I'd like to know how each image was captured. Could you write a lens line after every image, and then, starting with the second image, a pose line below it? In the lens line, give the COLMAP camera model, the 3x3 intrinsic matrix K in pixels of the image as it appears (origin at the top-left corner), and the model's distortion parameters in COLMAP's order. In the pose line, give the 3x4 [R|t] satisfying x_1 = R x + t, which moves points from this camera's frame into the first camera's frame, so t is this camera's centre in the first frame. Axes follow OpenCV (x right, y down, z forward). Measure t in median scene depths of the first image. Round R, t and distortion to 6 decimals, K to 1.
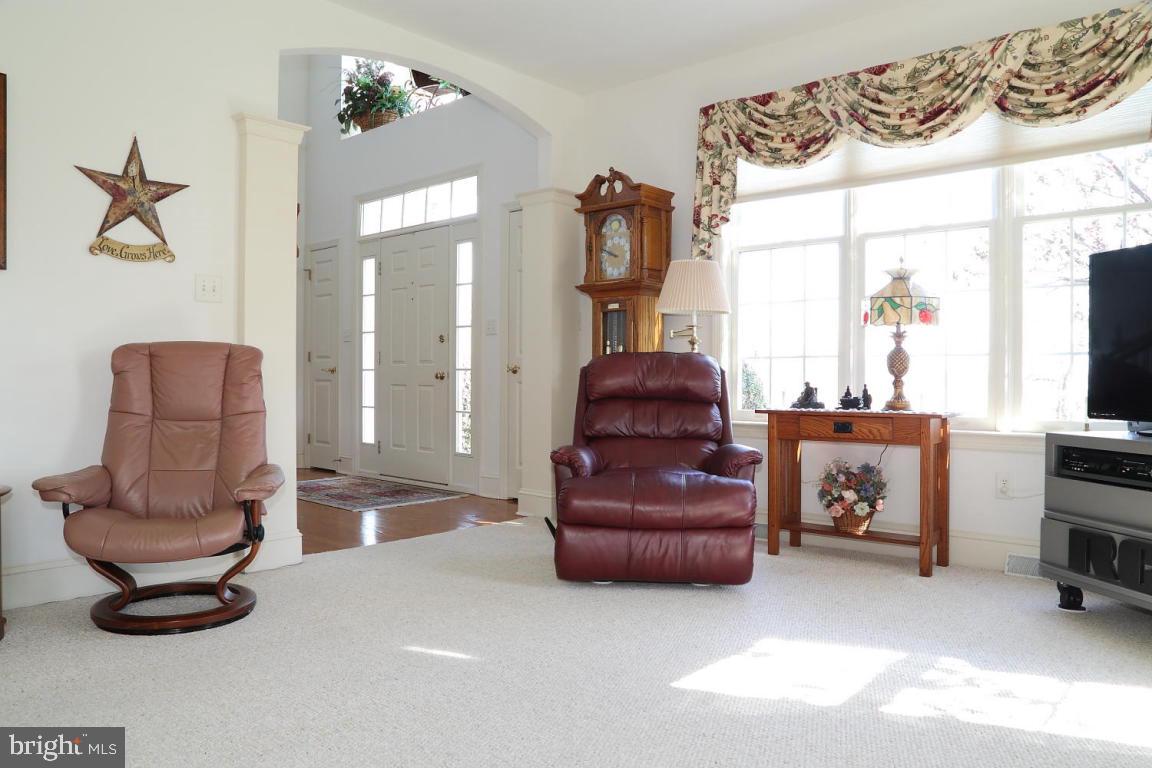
lens RADIAL K [[791.6, 0, 563.0], [0, 791.6, 387.5], [0, 0, 1]] dist [-0.112063, 0.064342]
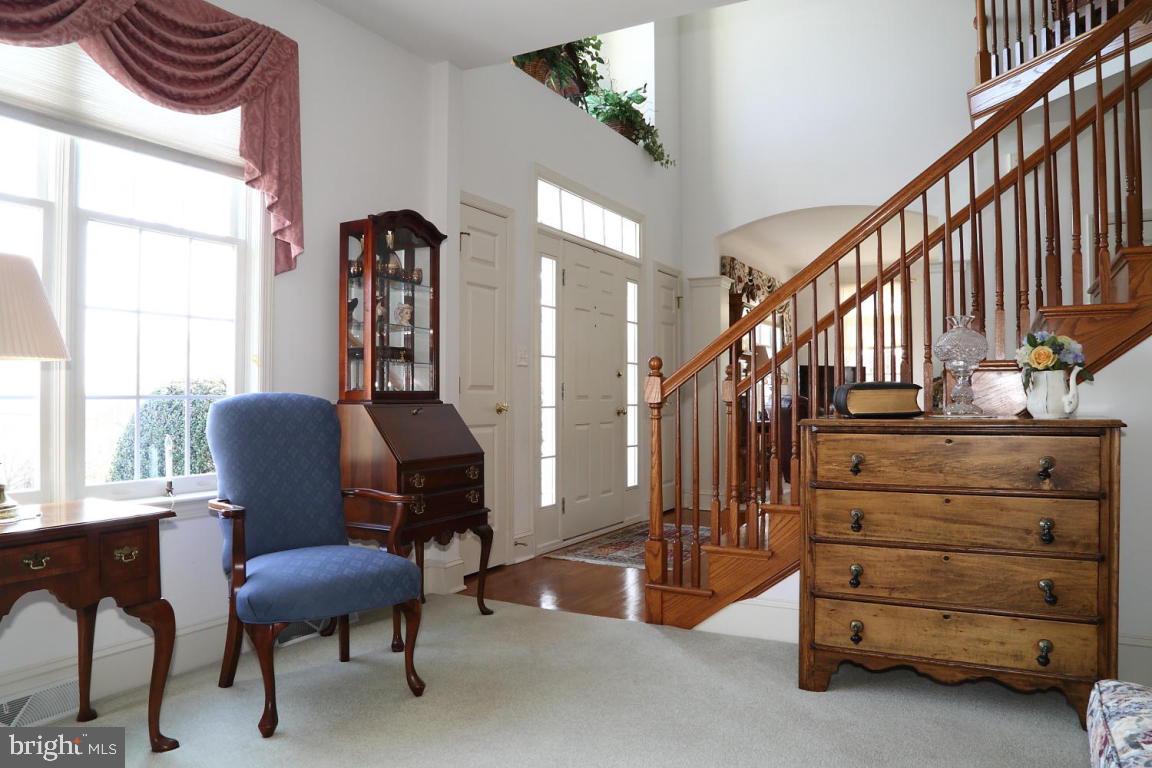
lens RADIAL K [[791.6, 0, 563.0], [0, 791.6, 387.5], [0, 0, 1]] dist [-0.112063, 0.064342]
pose [[-0.204722, 0.006283, 0.978800, -1.000023], [0.022756, 0.999740, -0.001658, -0.039989], [-0.978556, 0.021934, -0.204812, 1.159915]]
